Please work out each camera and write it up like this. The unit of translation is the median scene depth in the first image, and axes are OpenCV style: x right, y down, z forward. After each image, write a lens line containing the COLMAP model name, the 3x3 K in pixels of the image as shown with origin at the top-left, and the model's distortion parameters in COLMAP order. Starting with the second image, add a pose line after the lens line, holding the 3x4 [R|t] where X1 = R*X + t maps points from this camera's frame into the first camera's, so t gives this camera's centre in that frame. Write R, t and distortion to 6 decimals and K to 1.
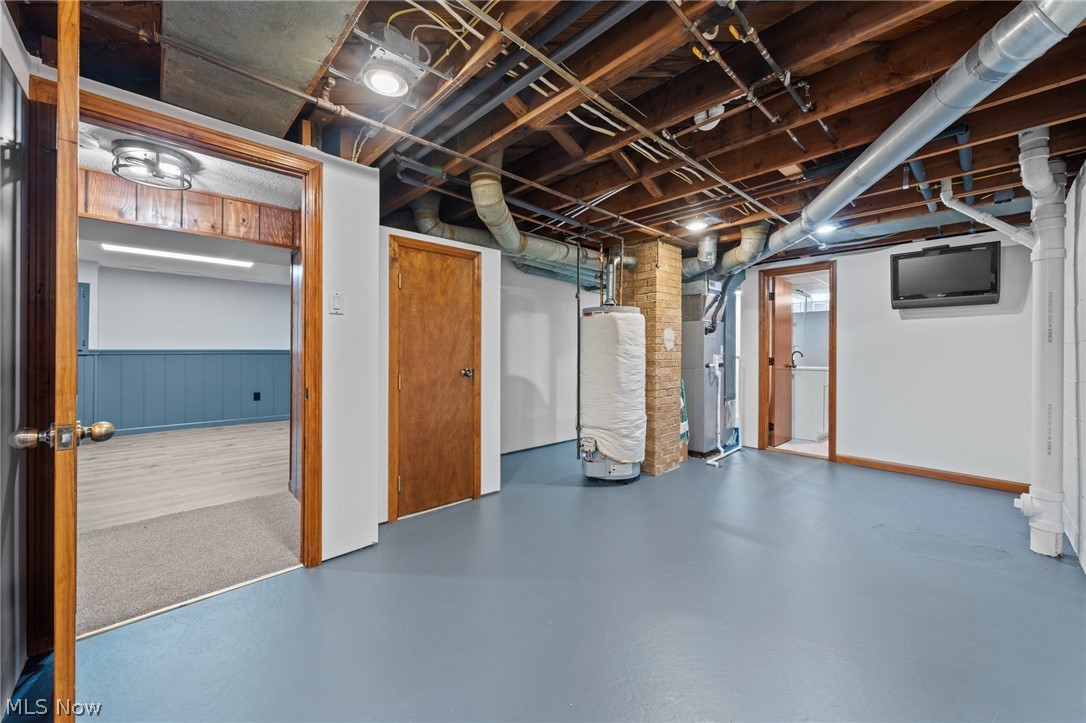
lens RADIAL K [[412.2, 0, 545.7], [0, 412.2, 355.0], [0, 0, 1]] dist [-0.003433, -0.000119]
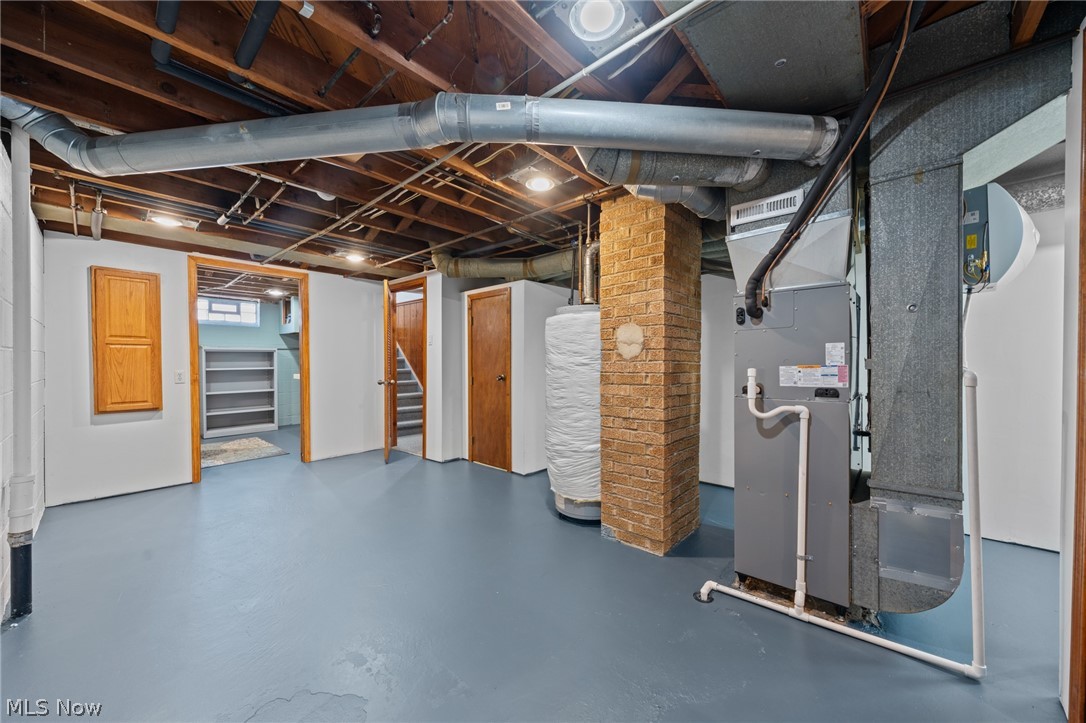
lens RADIAL K [[384.4, 0, 545.8], [0, 384.4, 365.3], [0, 0, 1]] dist [-0.002479, -0.000134]
pose [[0.103336, 0.007550, -0.994618, 0.898170], [0.002718, 0.999965, 0.007873, -0.006181], [0.994643, -0.003517, 0.103312, 0.822847]]
